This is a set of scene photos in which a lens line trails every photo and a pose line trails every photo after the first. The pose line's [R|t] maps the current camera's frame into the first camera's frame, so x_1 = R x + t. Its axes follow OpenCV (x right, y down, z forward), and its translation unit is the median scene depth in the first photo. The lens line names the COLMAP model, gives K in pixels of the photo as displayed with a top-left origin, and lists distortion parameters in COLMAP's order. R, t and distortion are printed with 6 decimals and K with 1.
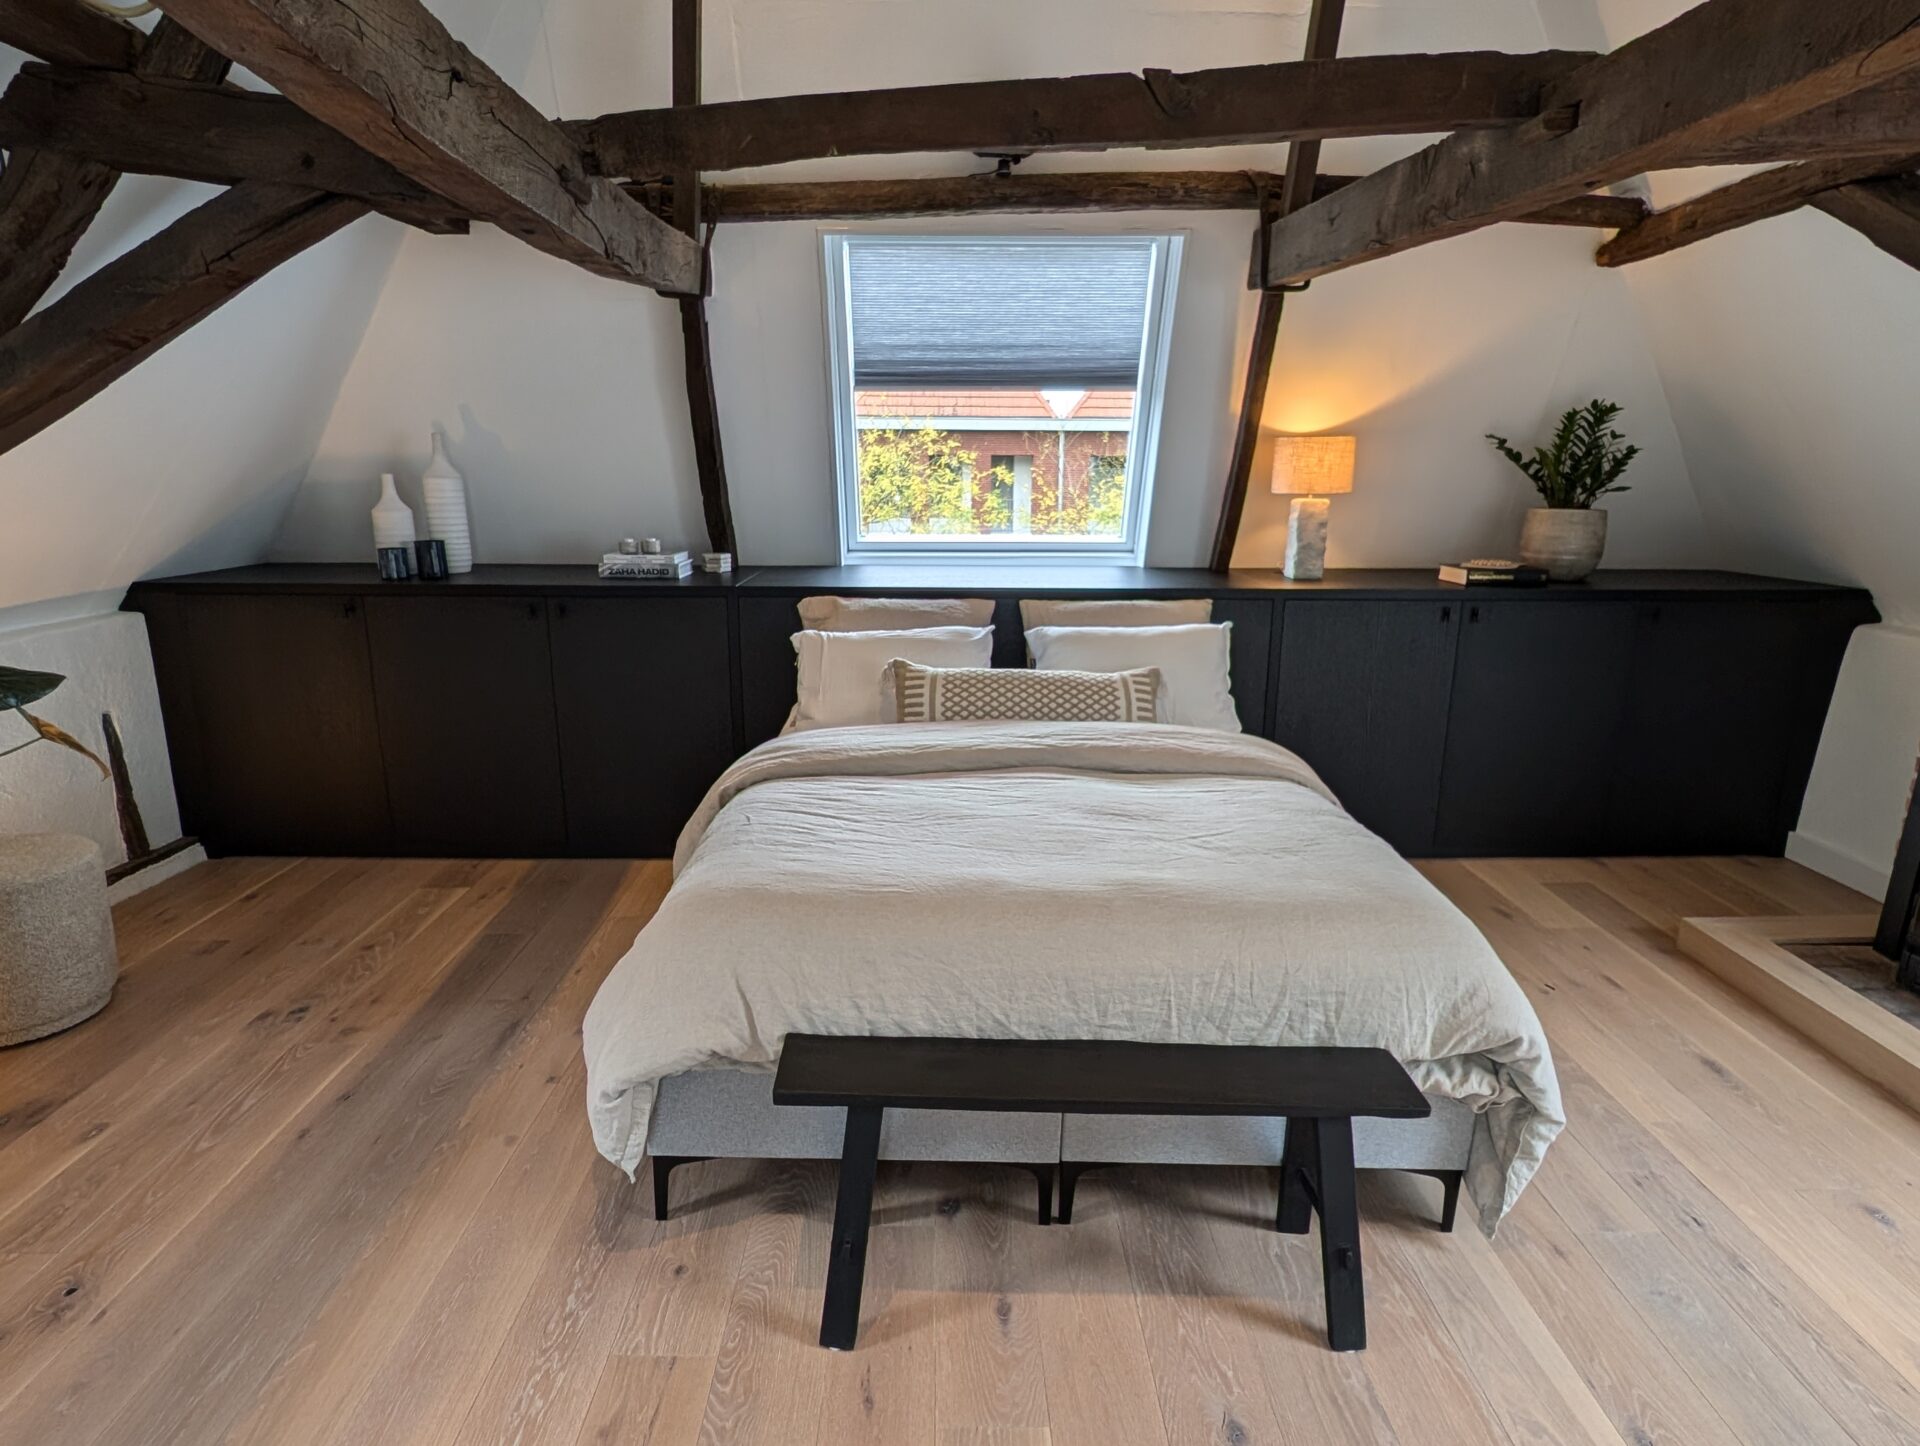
lens RADIAL K [[1069.1, 0, 960.0], [0, 1069.1, 723.0], [0, 0, 1]] dist [0.010524, -0.001052]
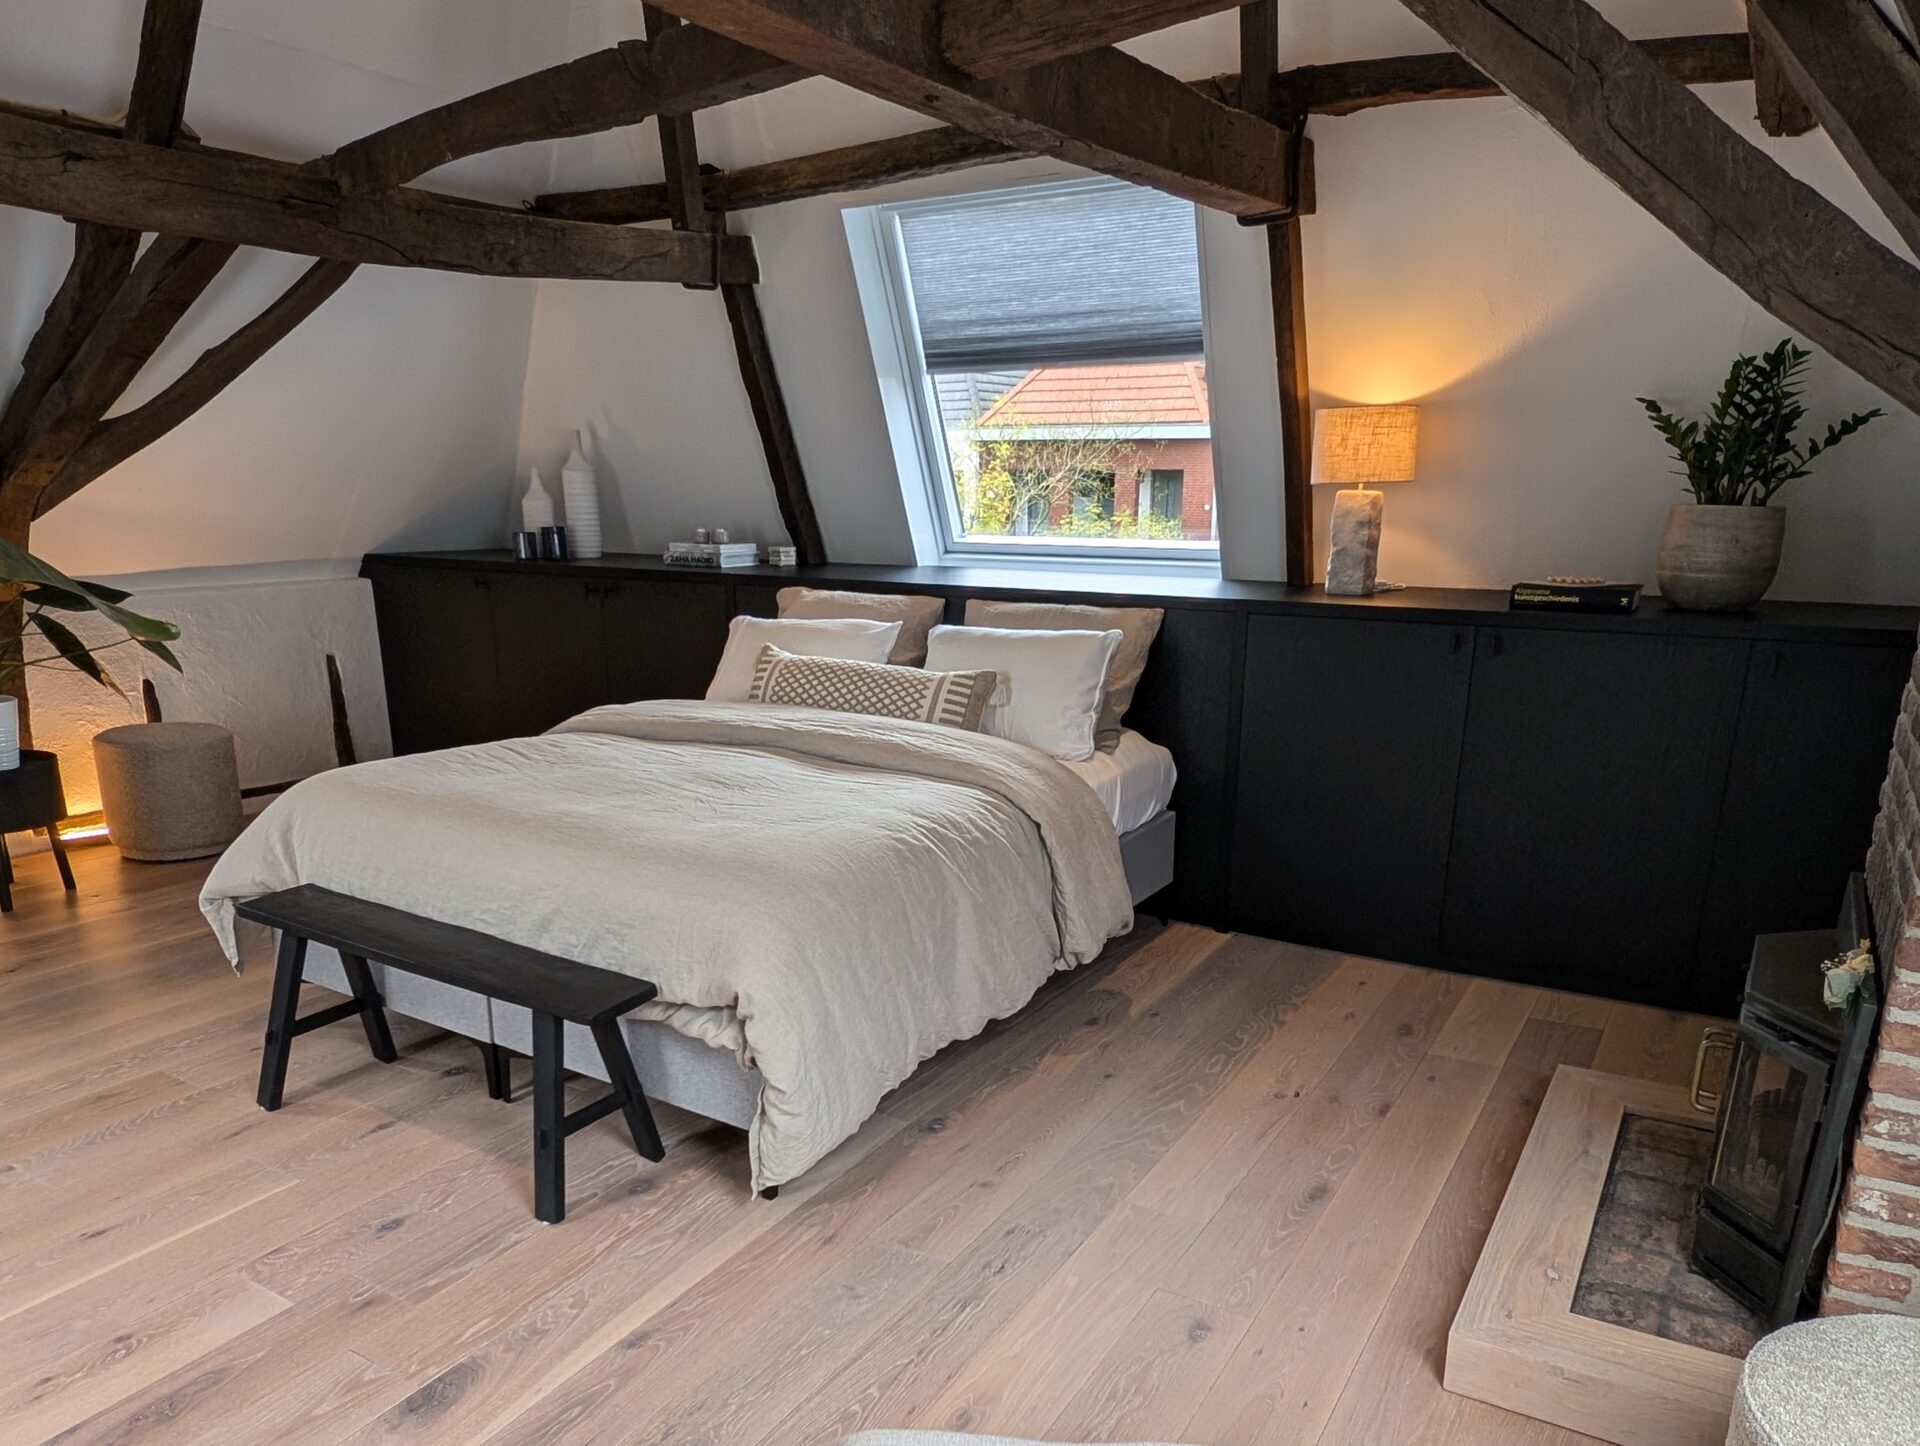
lens RADIAL K [[1294.0, 0, 960.9], [0, 1294.0, 912.9], [0, 0, 1]] dist [-0.008210, 0.020564]
pose [[0.849022, 0.164805, -0.501997, 0.757211], [-0.123965, 0.985722, 0.113950, 0.029587], [0.513609, -0.034516, 0.857330, 0.034264]]
